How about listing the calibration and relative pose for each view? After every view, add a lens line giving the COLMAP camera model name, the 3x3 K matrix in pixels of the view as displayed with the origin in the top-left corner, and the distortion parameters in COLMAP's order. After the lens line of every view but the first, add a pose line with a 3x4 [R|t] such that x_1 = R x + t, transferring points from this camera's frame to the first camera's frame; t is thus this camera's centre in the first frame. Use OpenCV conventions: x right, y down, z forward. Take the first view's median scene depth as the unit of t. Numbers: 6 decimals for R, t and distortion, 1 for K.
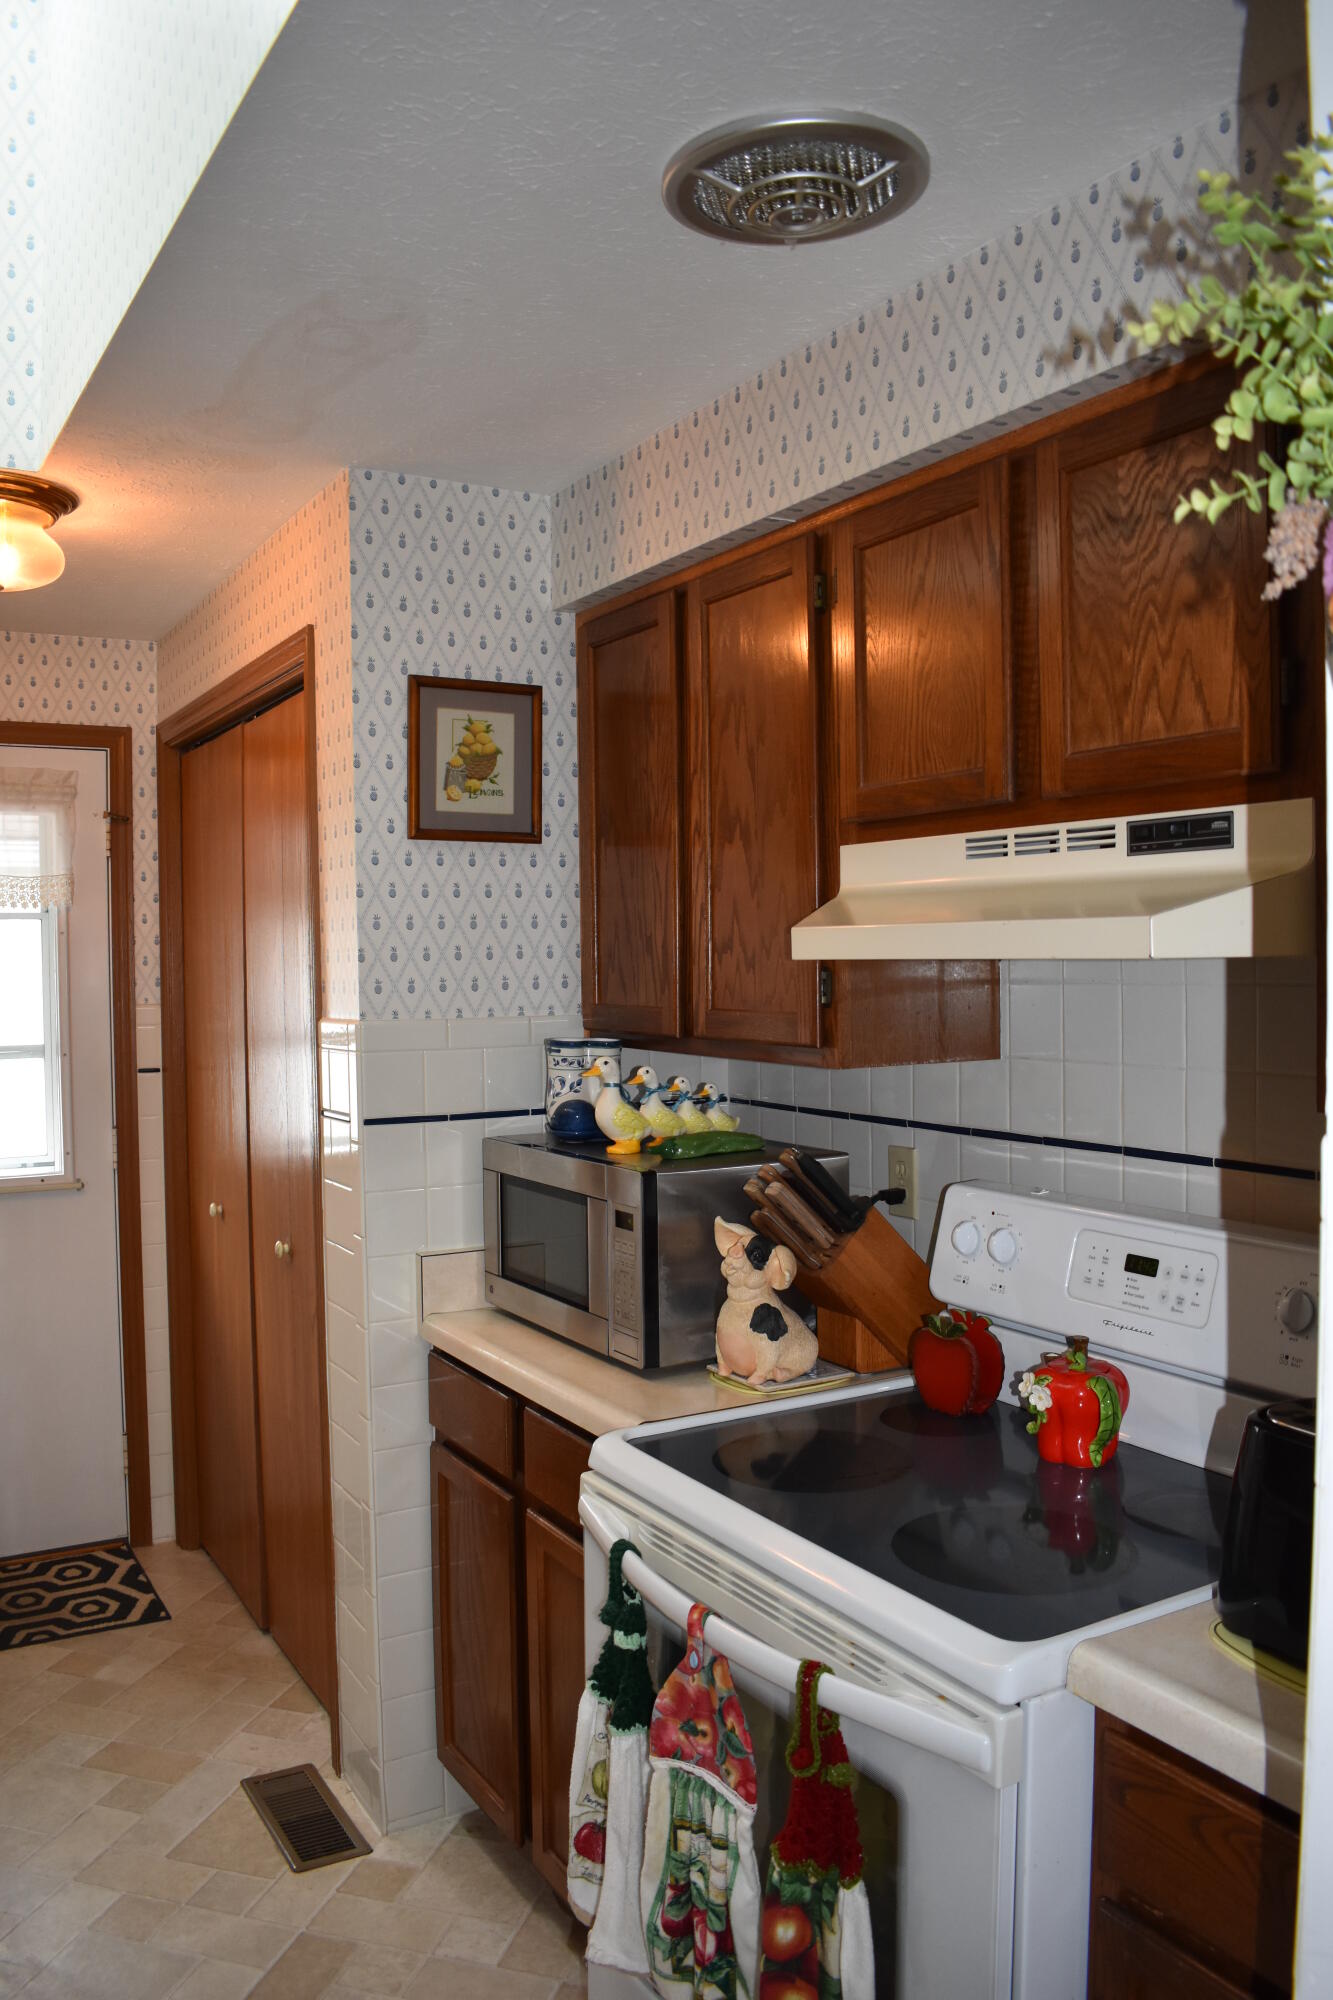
lens RADIAL K [[1556.7, 0, 663.2], [0, 1556.7, 1016.7], [0, 0, 1]] dist [-0.091970, 0.014188]
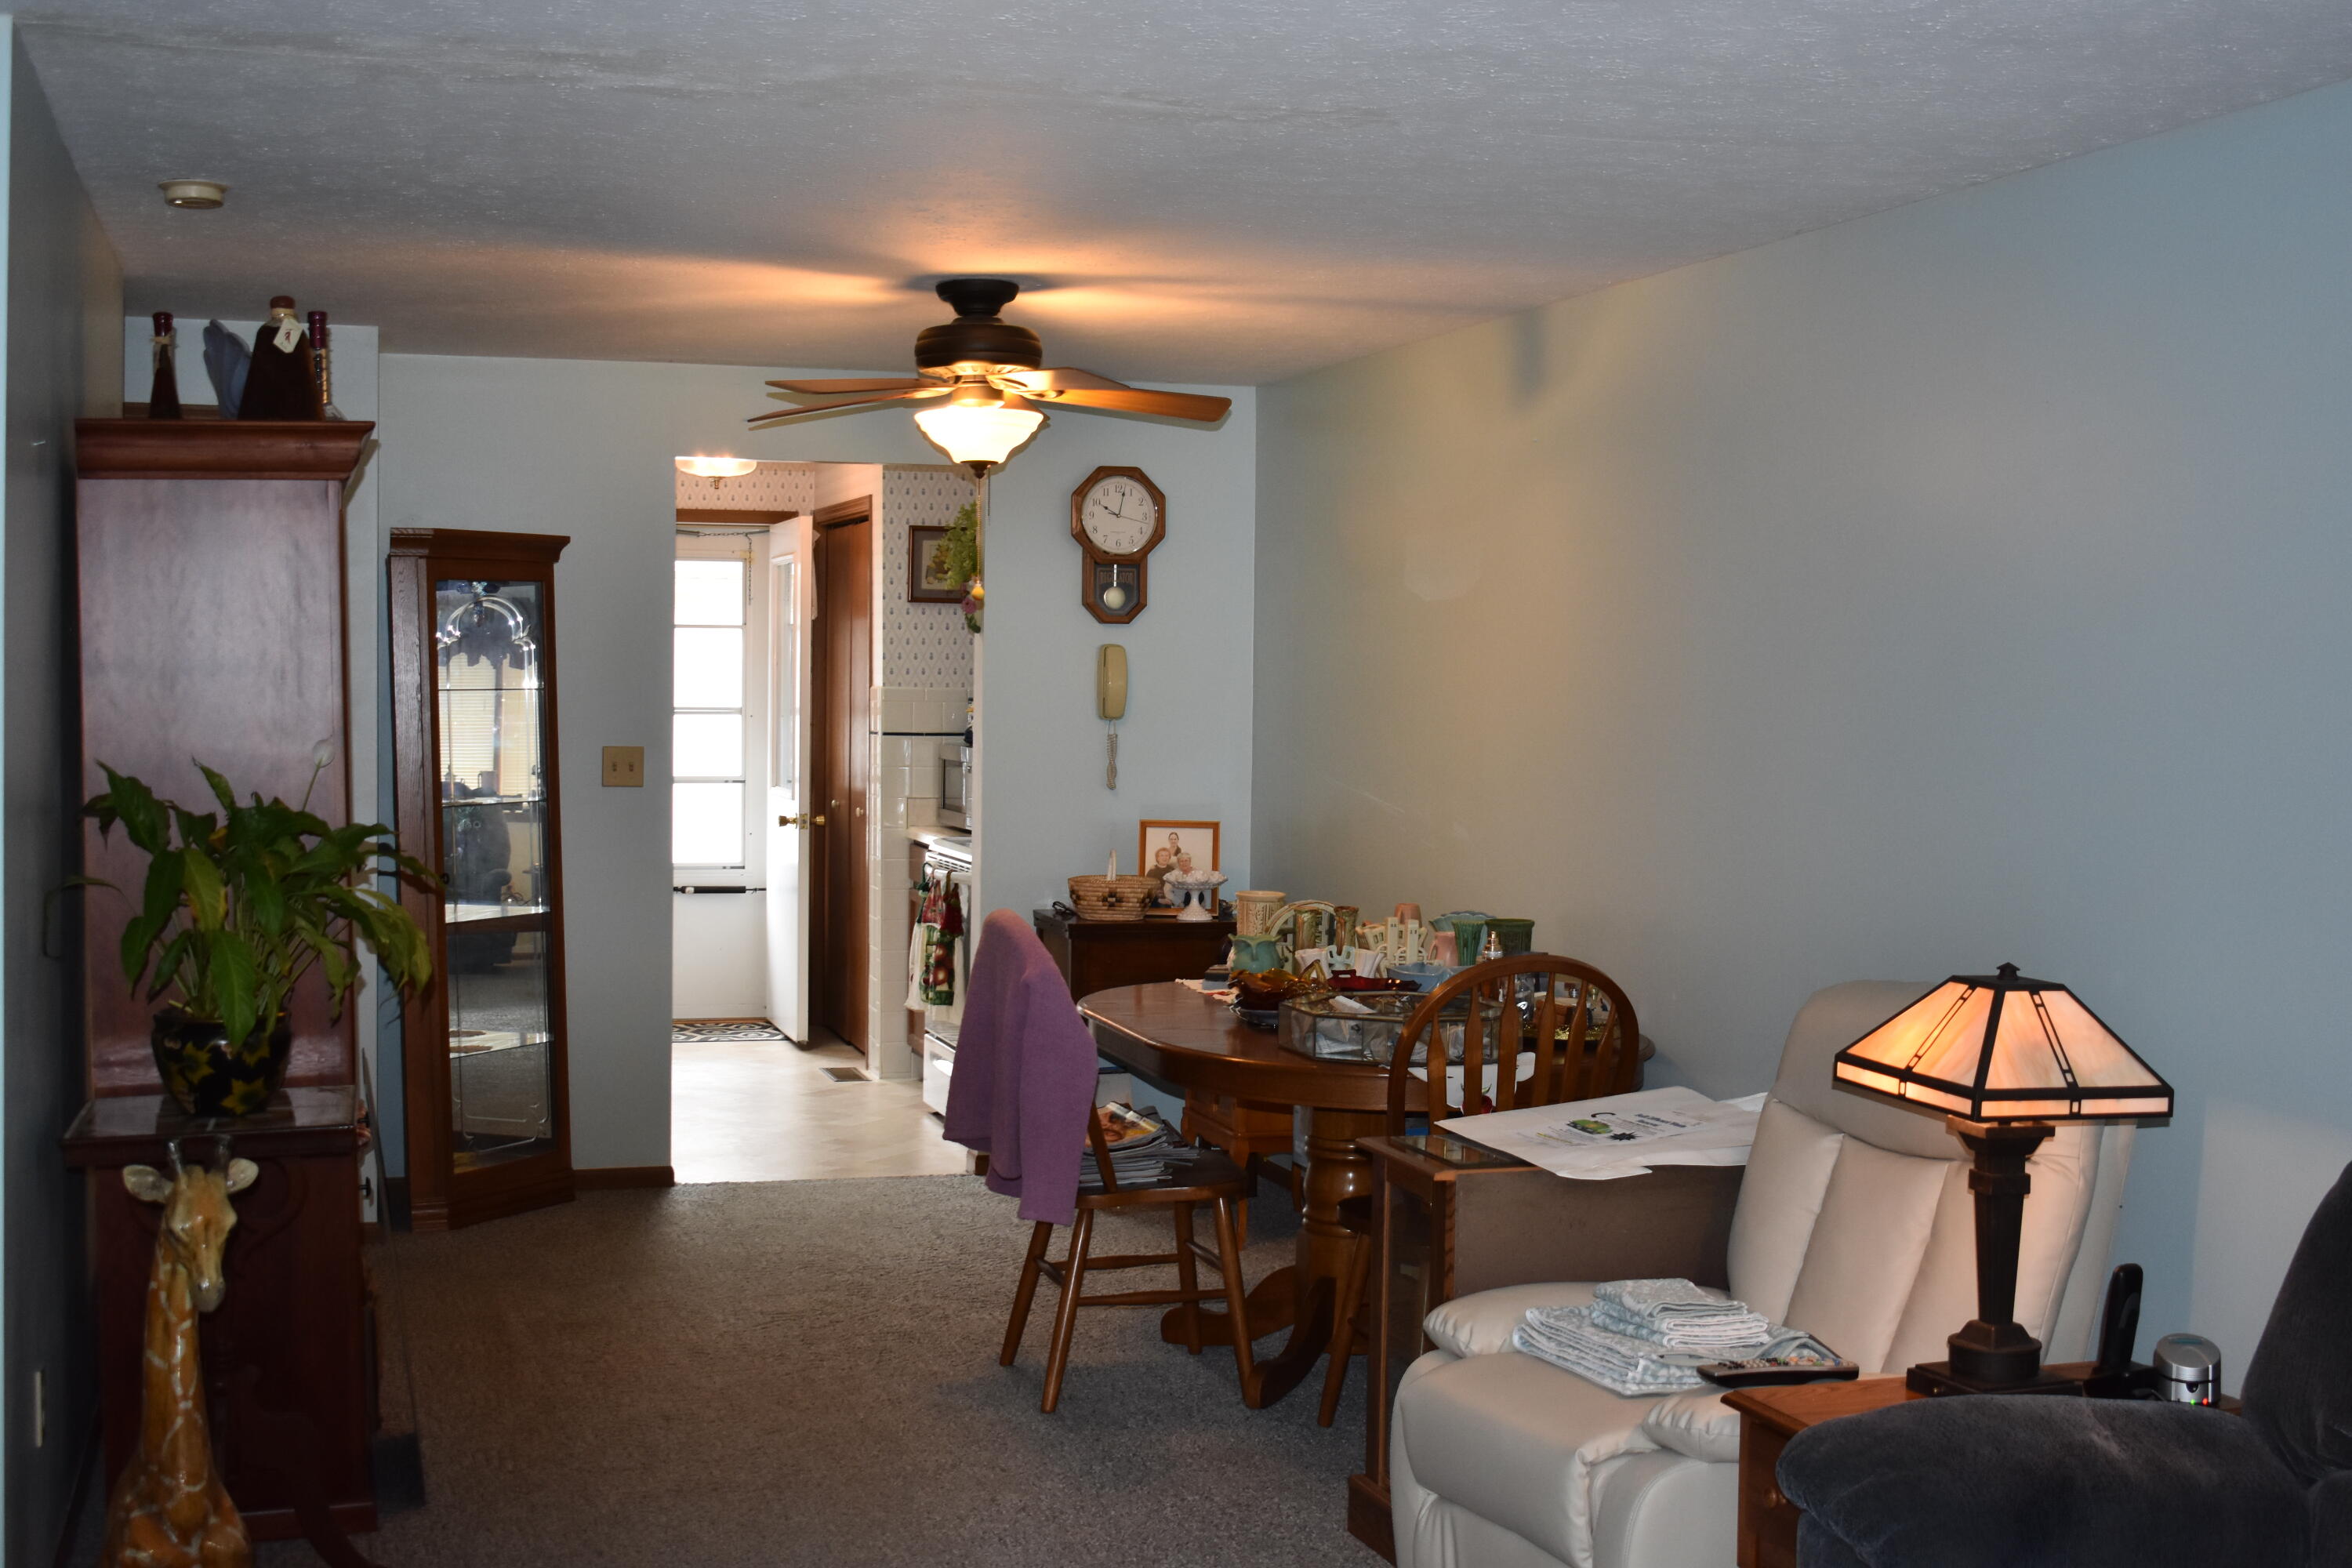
lens RADIAL K [[2903.7, 0, 1176.0], [0, 2903.7, 784.0], [0, 0, 1]] dist [-0.063716, 0.053327]
pose [[0.972289, 0.032457, -0.231518, 1.122366], [-0.031690, 0.999473, 0.007031, 0.095480], [0.231624, 0.000501, 0.972805, -2.786398]]
